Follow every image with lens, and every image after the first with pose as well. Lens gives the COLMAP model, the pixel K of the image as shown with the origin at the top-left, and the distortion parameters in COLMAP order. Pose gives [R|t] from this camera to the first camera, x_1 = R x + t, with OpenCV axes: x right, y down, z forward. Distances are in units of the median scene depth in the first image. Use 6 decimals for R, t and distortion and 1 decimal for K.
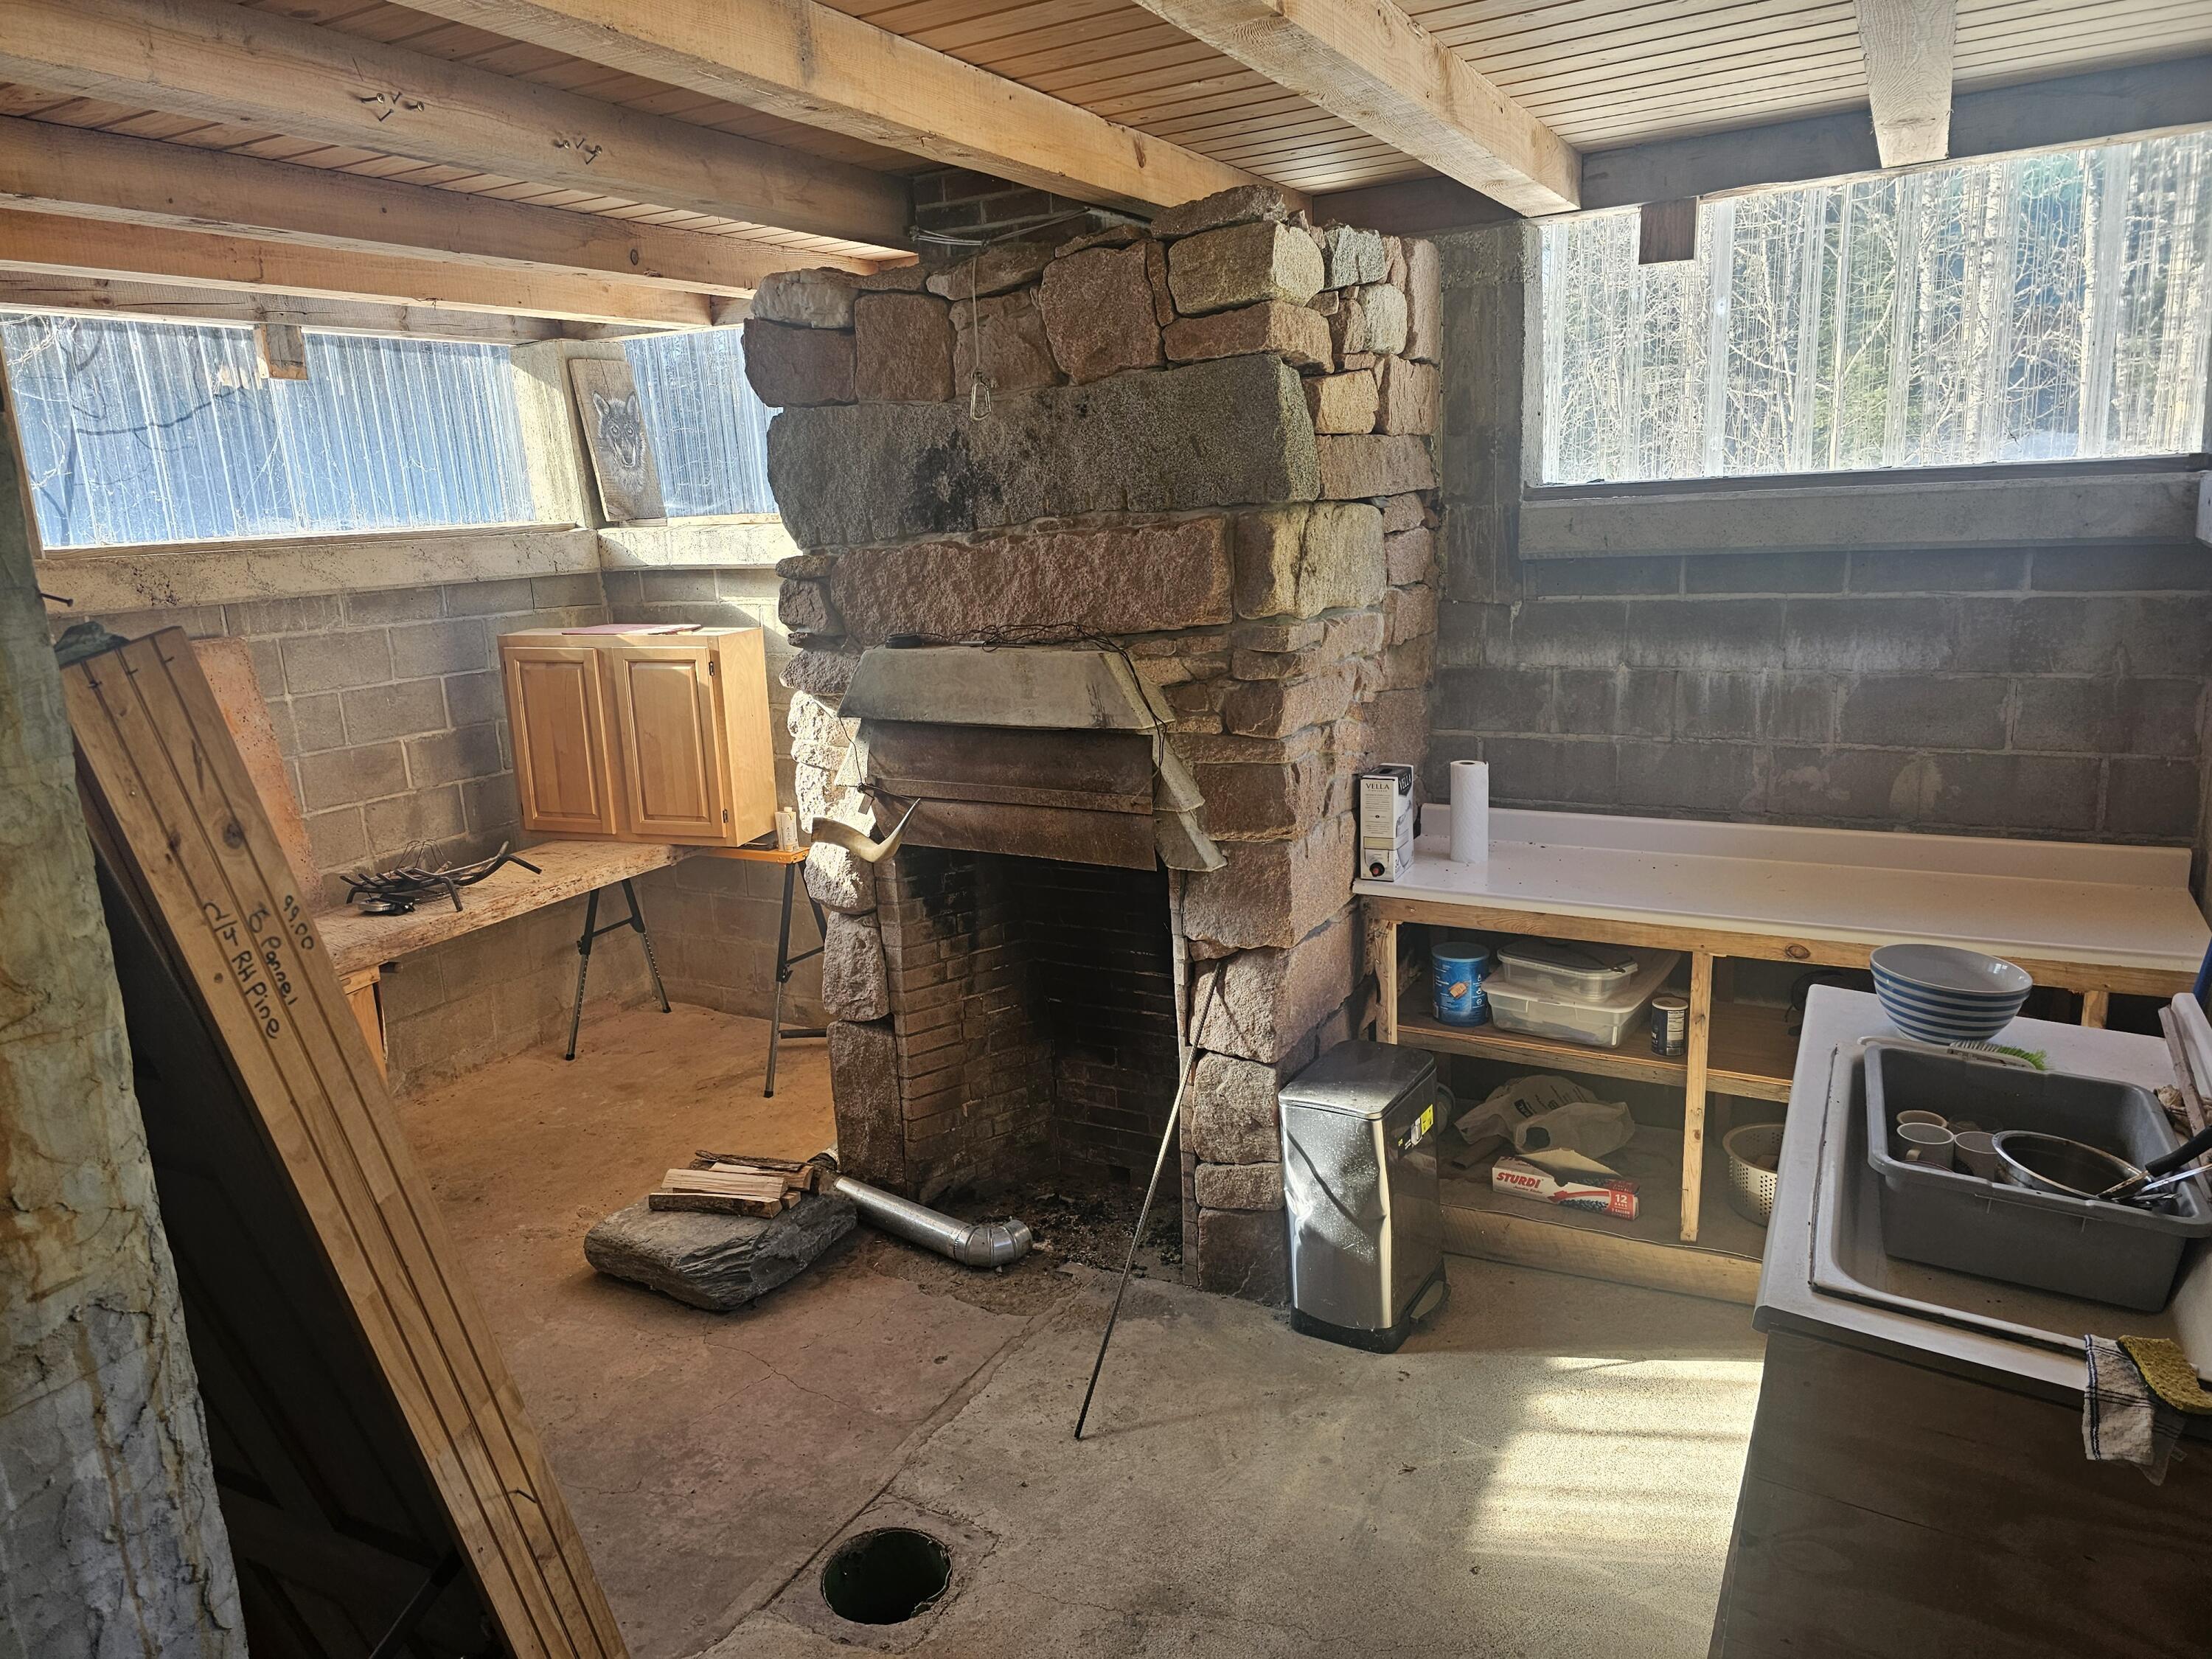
lens RADIAL K [[1473.5, 0, 1105.6], [0, 1473.5, 826.3], [0, 0, 1]] dist [0.006913, 0.001466]
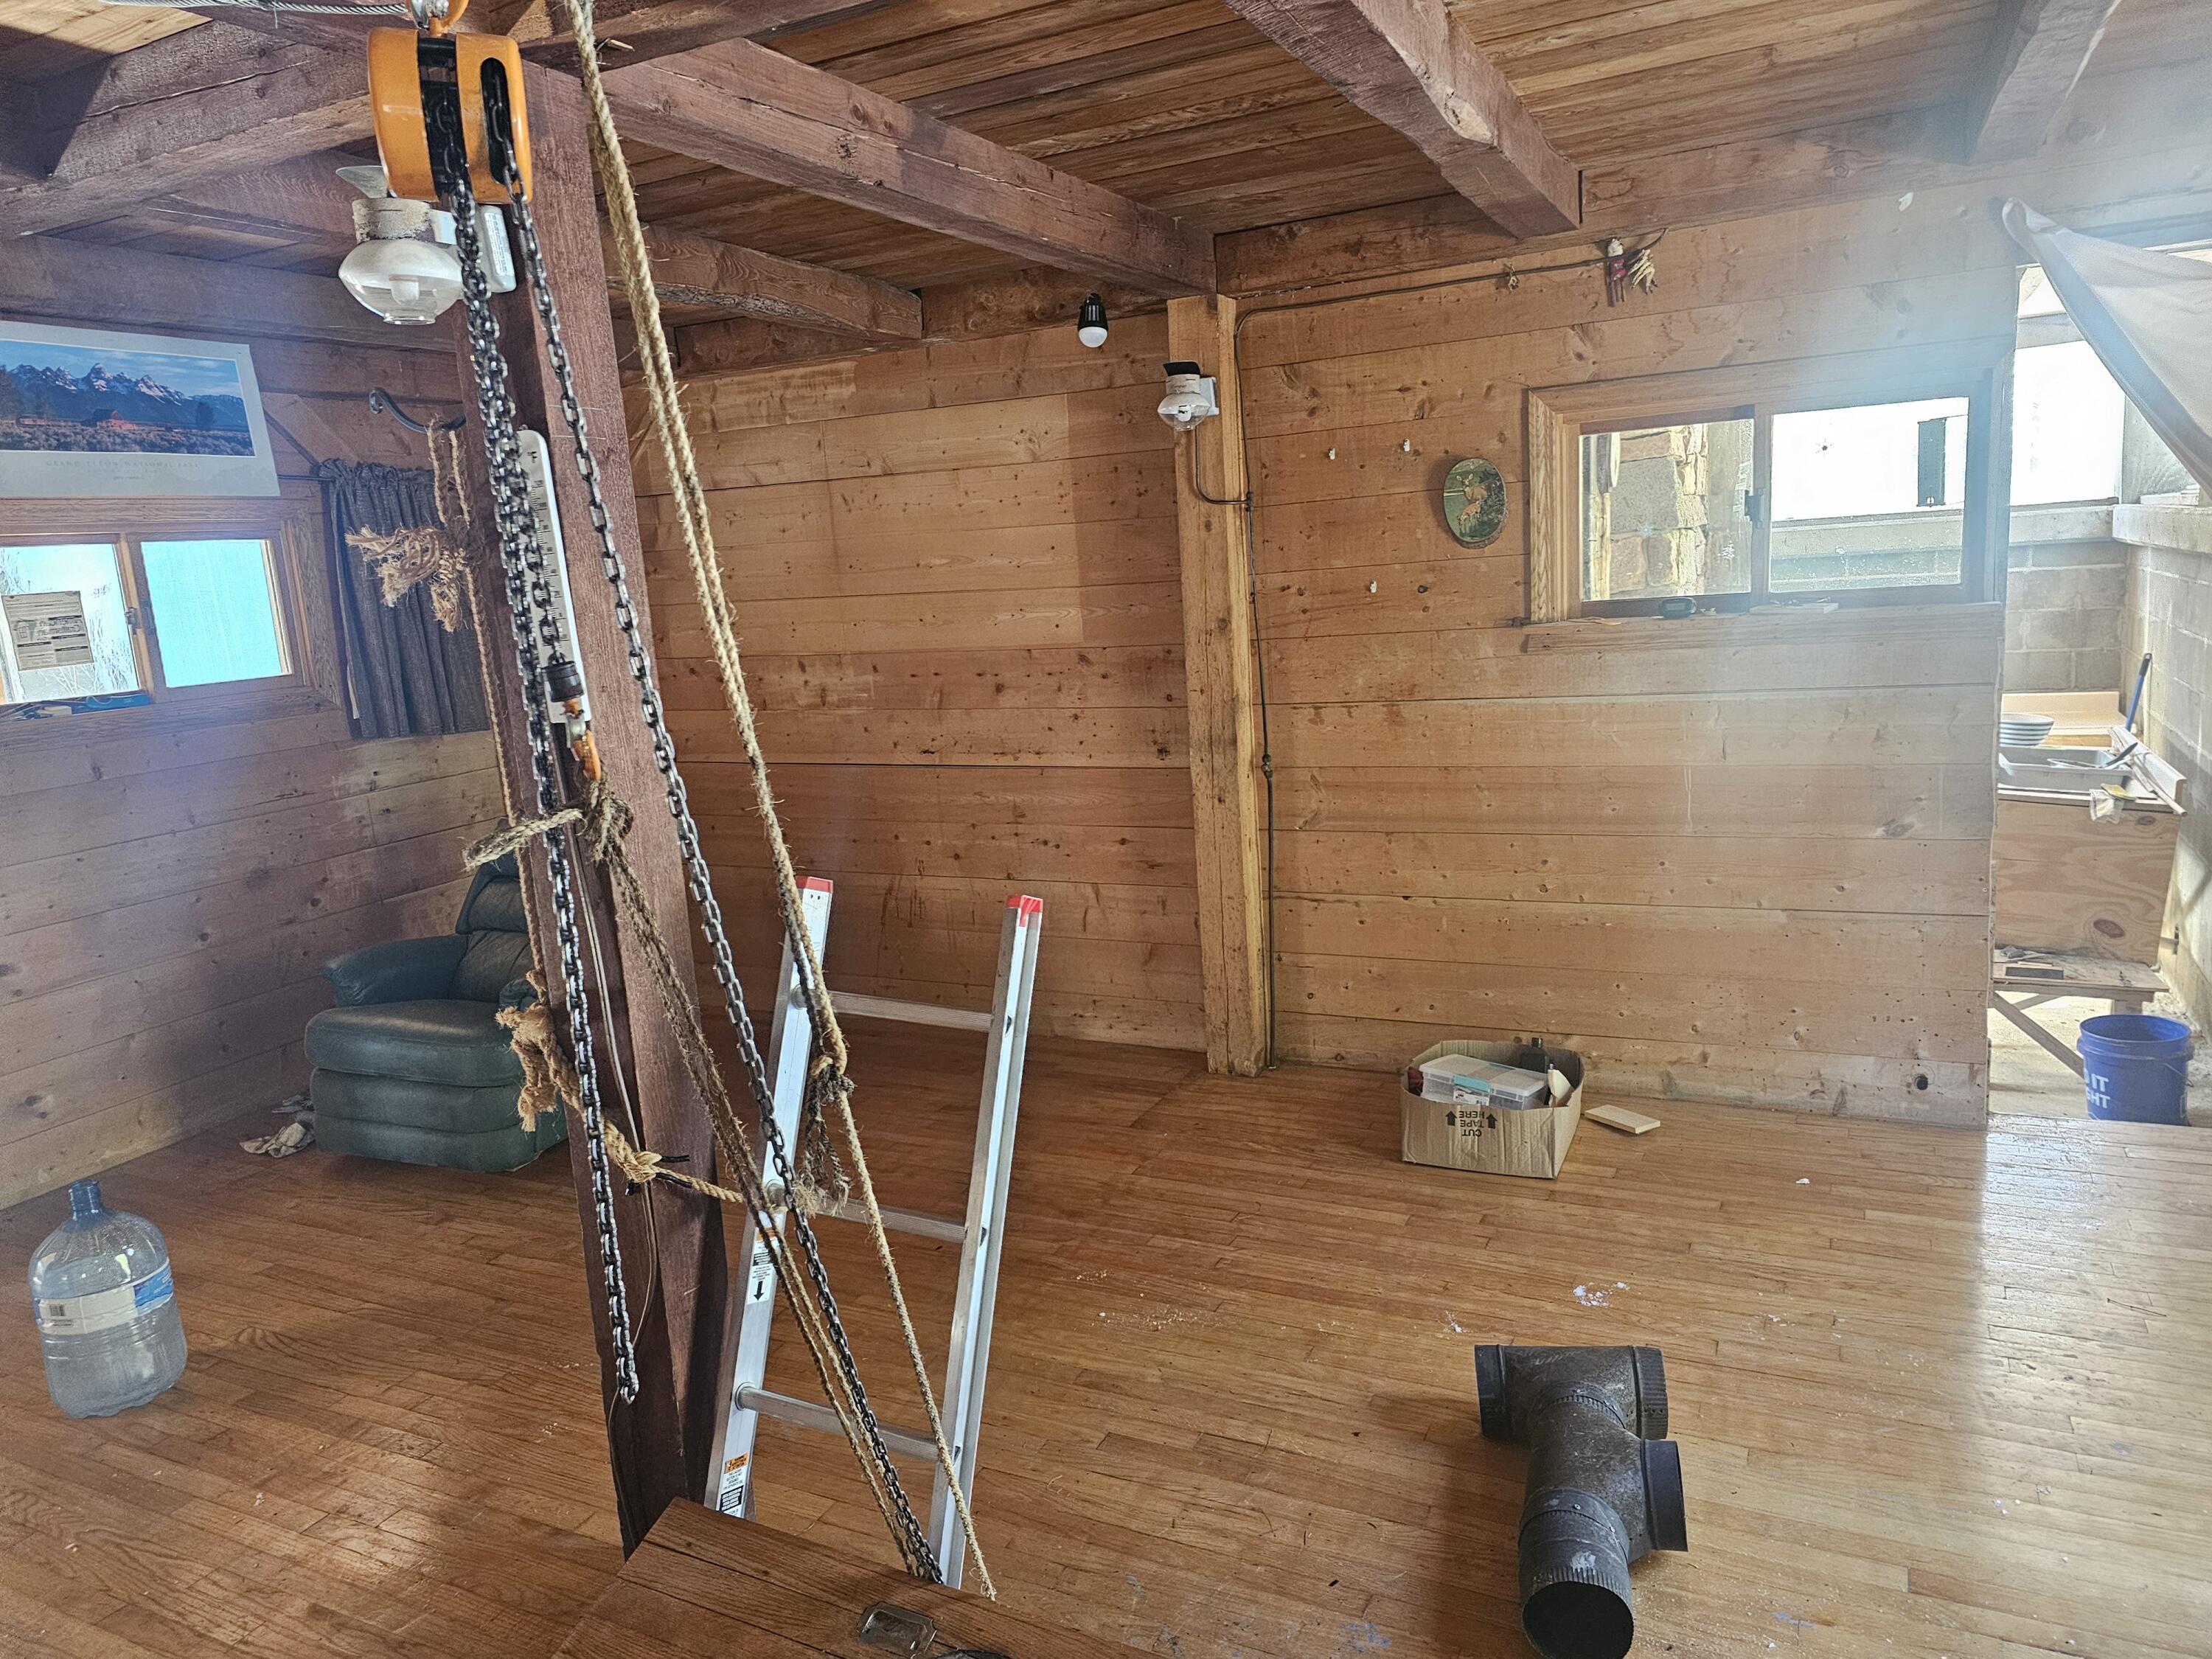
lens RADIAL K [[1473.5, 0, 1105.5], [0, 1473.5, 833.5], [0, 0, 1]] dist [0.006913, 0.001466]
pose [[0.999154, -0.026201, 0.031714, -0.694036], [0.027346, 0.998969, -0.036233, 0.237616], [-0.030731, 0.037070, 0.998840, -0.936409]]
